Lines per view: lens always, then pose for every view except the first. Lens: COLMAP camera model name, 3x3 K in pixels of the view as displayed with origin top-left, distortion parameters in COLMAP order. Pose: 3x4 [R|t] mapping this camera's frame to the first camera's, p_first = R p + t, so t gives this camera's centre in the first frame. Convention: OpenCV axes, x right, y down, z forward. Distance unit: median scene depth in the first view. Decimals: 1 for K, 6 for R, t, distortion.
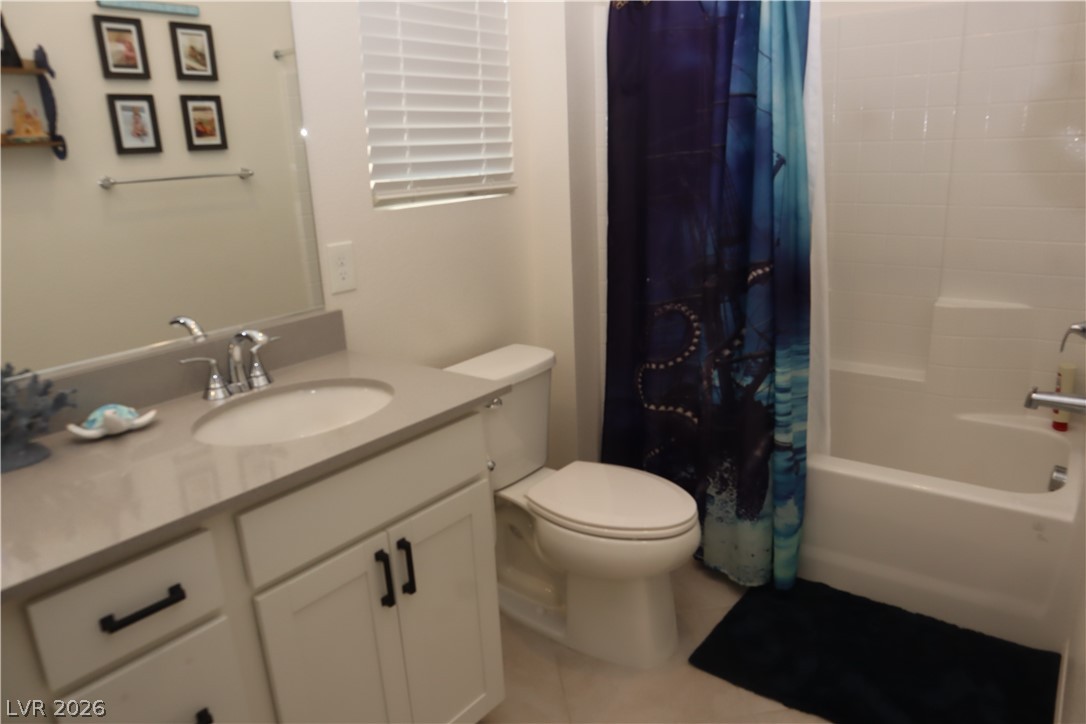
lens RADIAL K [[747.0, 0, 543.0], [0, 747.0, 362.0], [0, 0, 1]] dist [-0.121423, 0.075332]
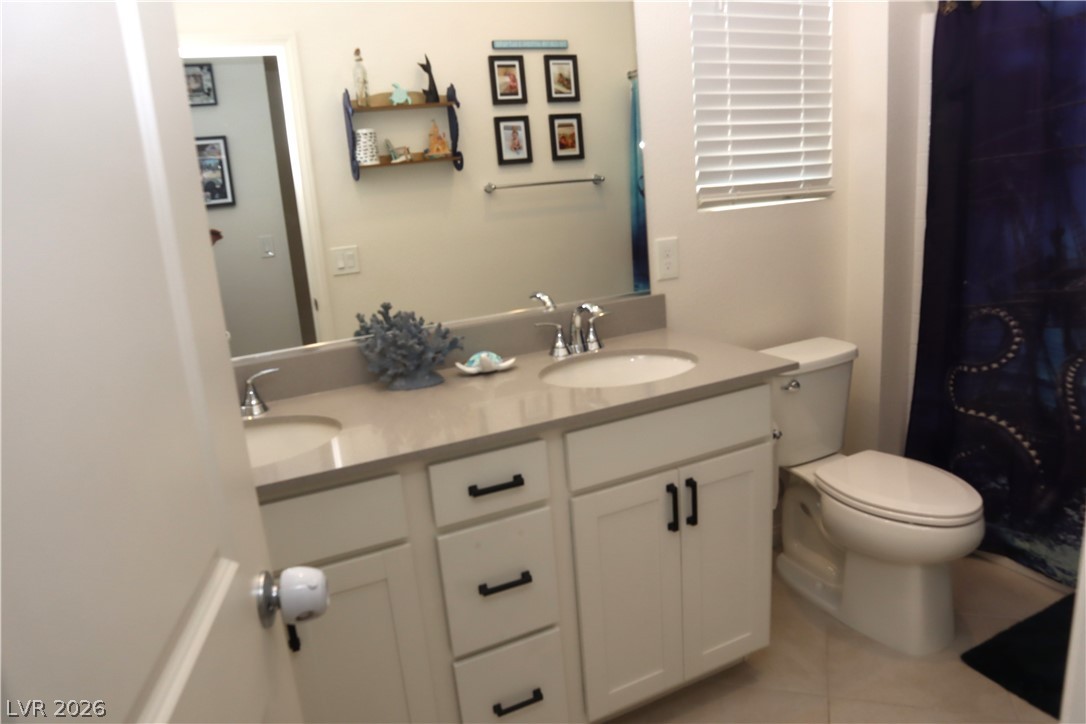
lens RADIAL K [[747.0, 0, 543.0], [0, 747.0, 362.0], [0, 0, 1]] dist [-0.121423, 0.075332]
pose [[0.898363, 0.078149, -0.432245, 0.065295], [-0.080734, 0.996659, 0.012398, 0.032284], [0.431770, 0.023759, 0.901671, -0.132850]]
